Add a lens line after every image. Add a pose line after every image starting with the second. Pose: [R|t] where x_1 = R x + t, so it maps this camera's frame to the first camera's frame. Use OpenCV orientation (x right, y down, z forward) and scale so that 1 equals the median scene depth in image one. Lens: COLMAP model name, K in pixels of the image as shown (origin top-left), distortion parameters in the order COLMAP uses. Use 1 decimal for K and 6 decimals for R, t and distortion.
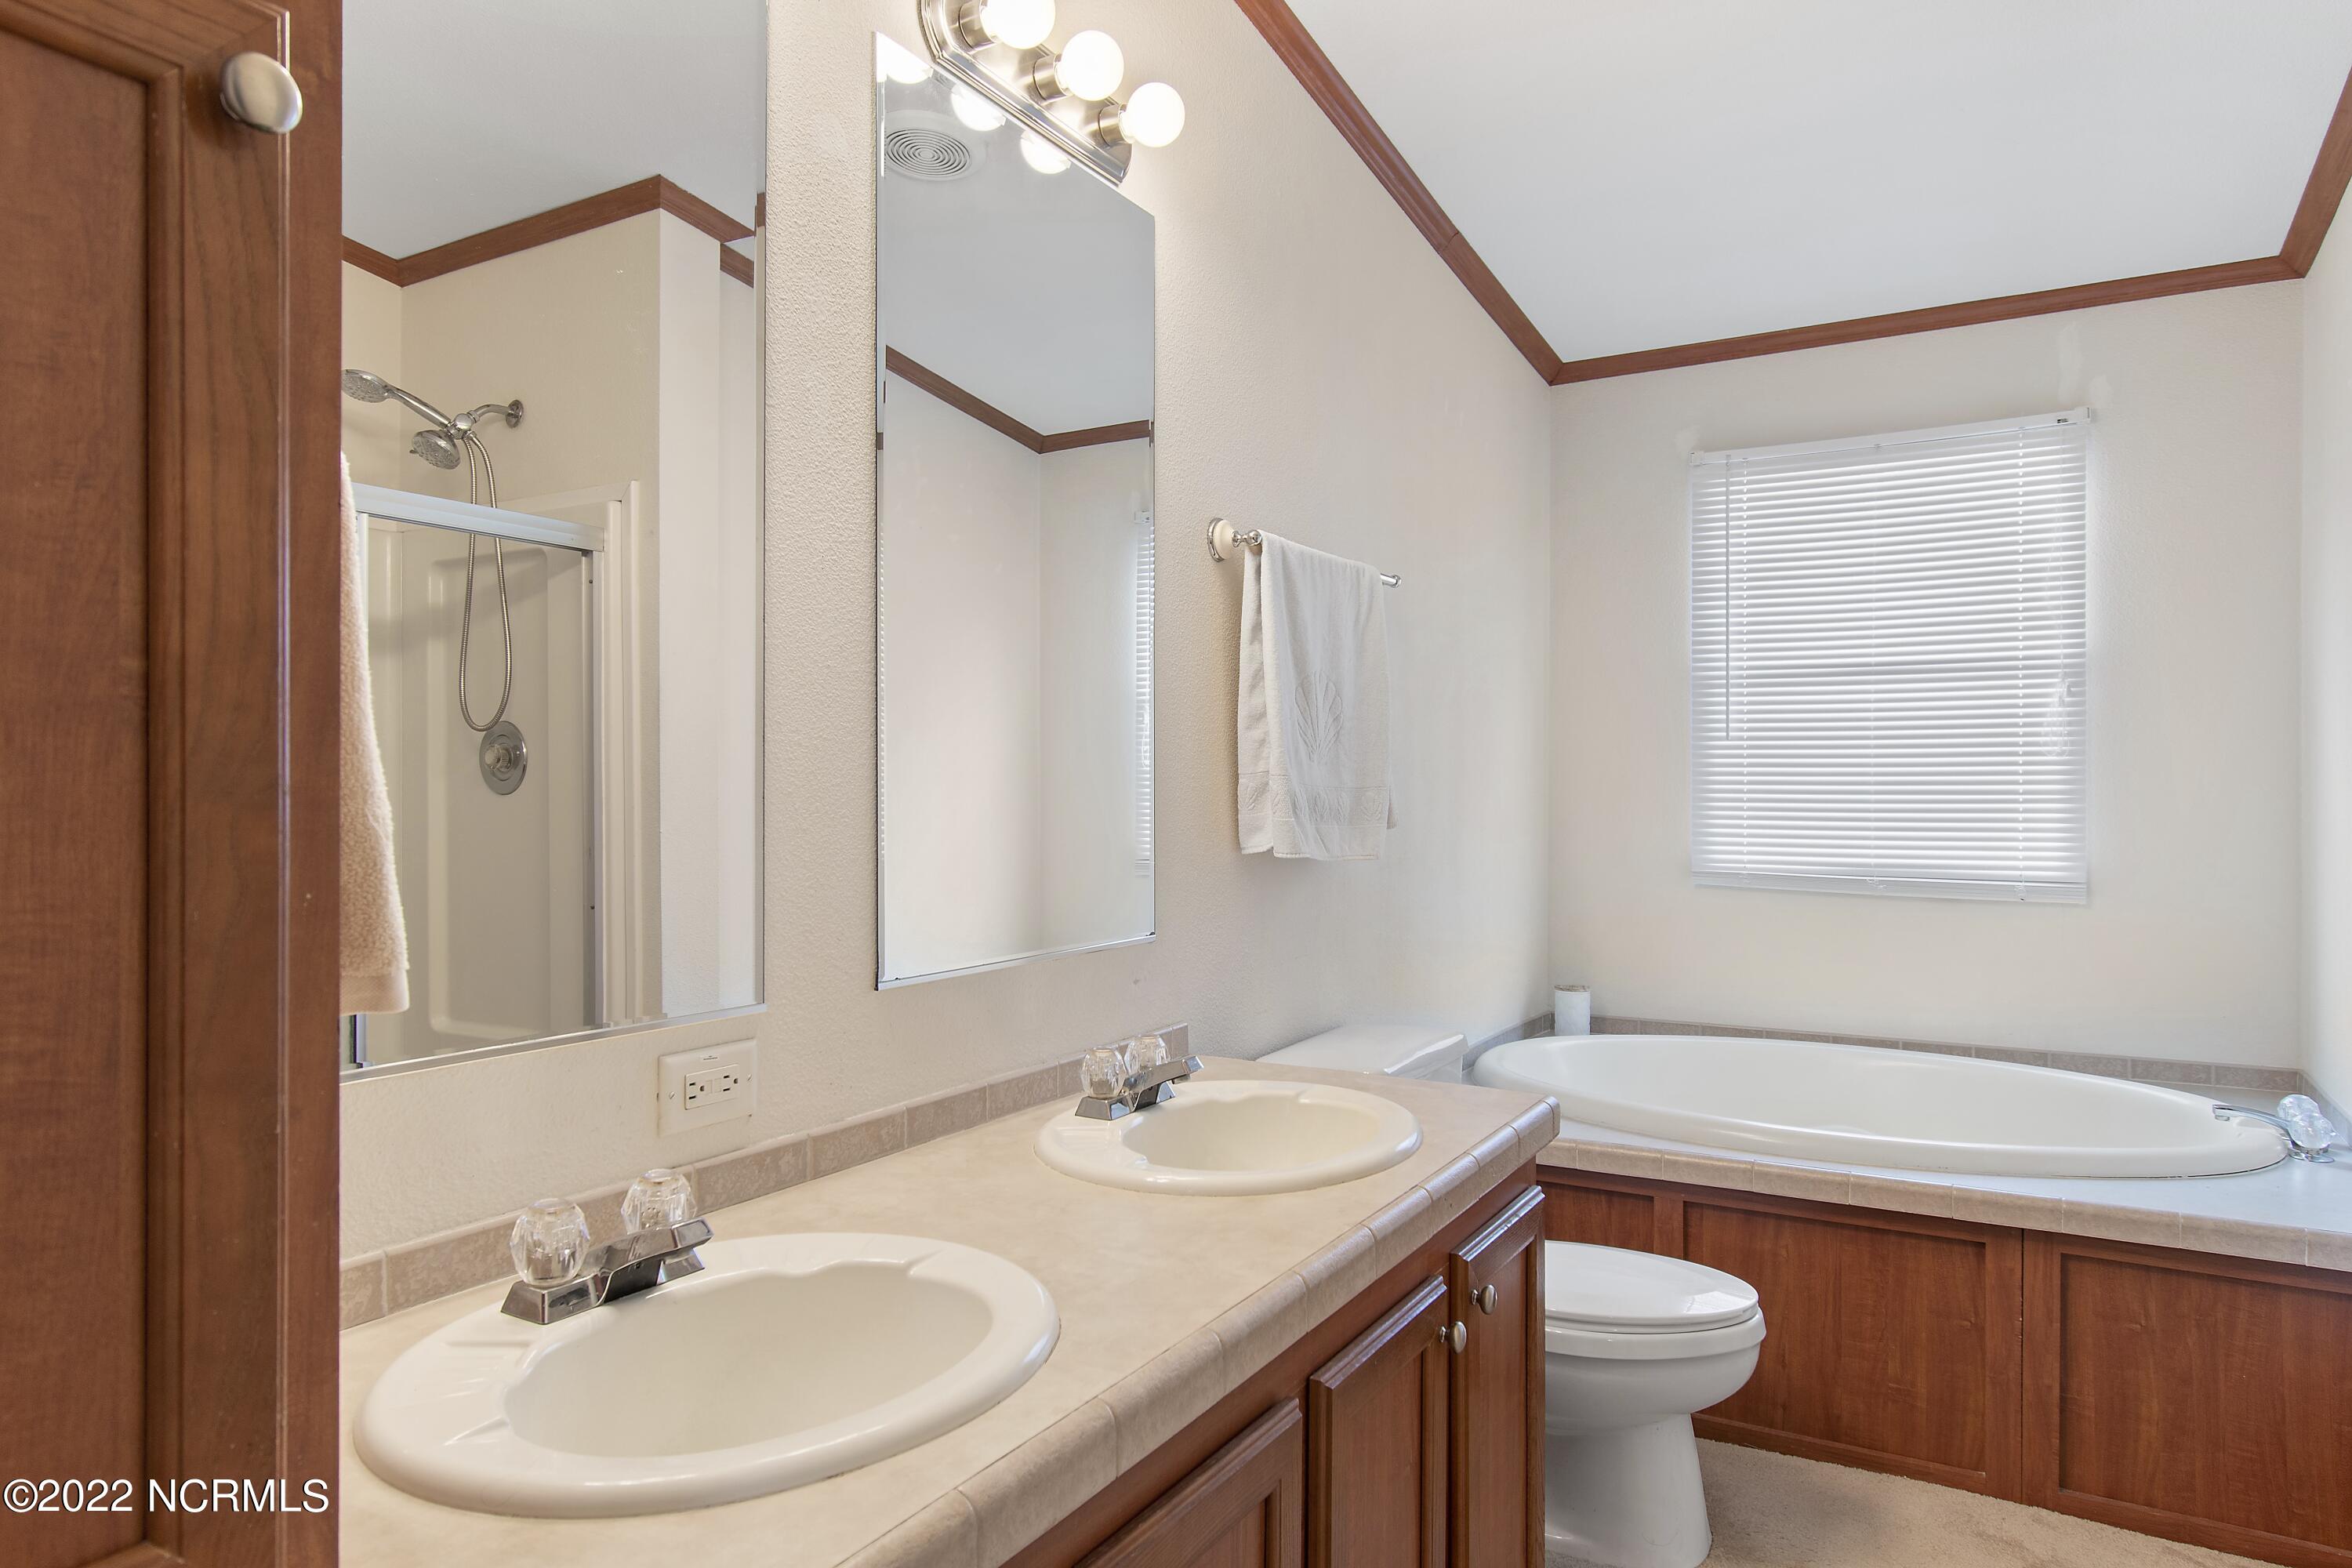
lens RADIAL K [[1415.5, 0, 1176.5], [0, 1415.5, 787.1], [0, 0, 1]] dist [0.002601, -0.001111]
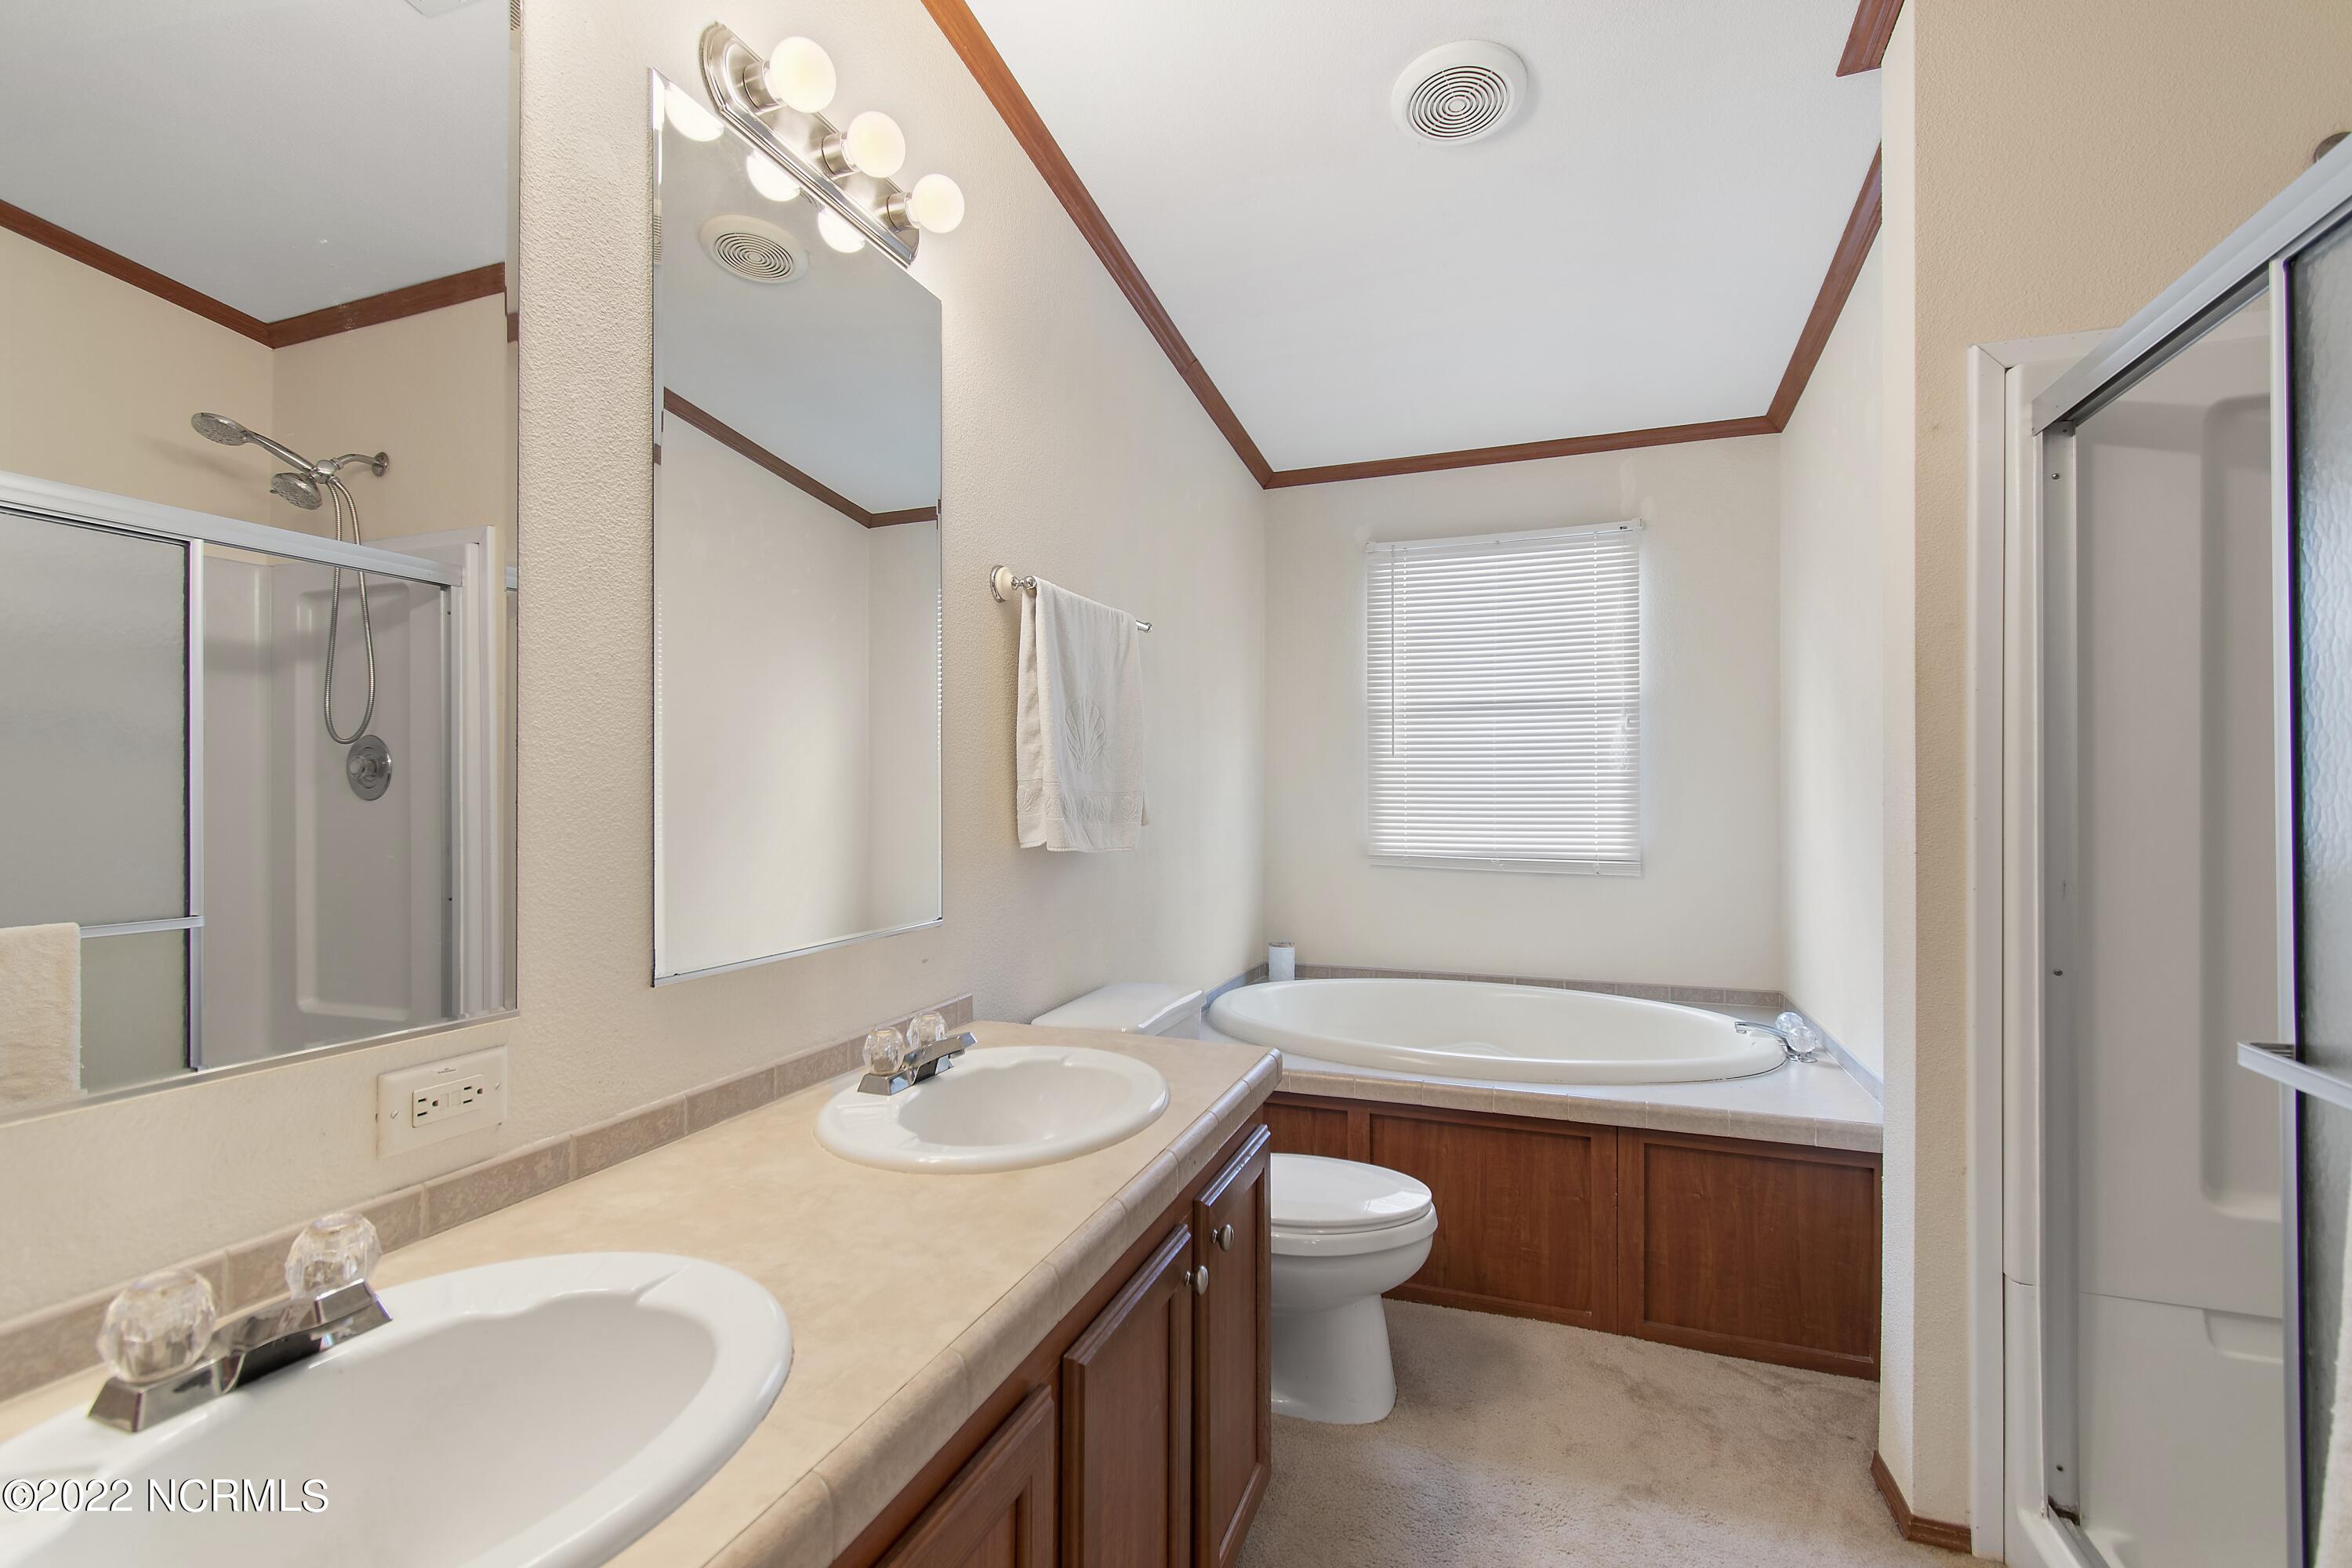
lens RADIAL K [[1028.8, 0, 1173.9], [0, 1028.8, 794.0], [0, 0, 1]] dist [0.000115, -0.000008]
pose [[0.984553, -0.001581, 0.175077, 0.022333], [0.001460, 0.999999, 0.000816, 0.001011], [-0.175079, -0.000548, 0.984554, 0.126797]]
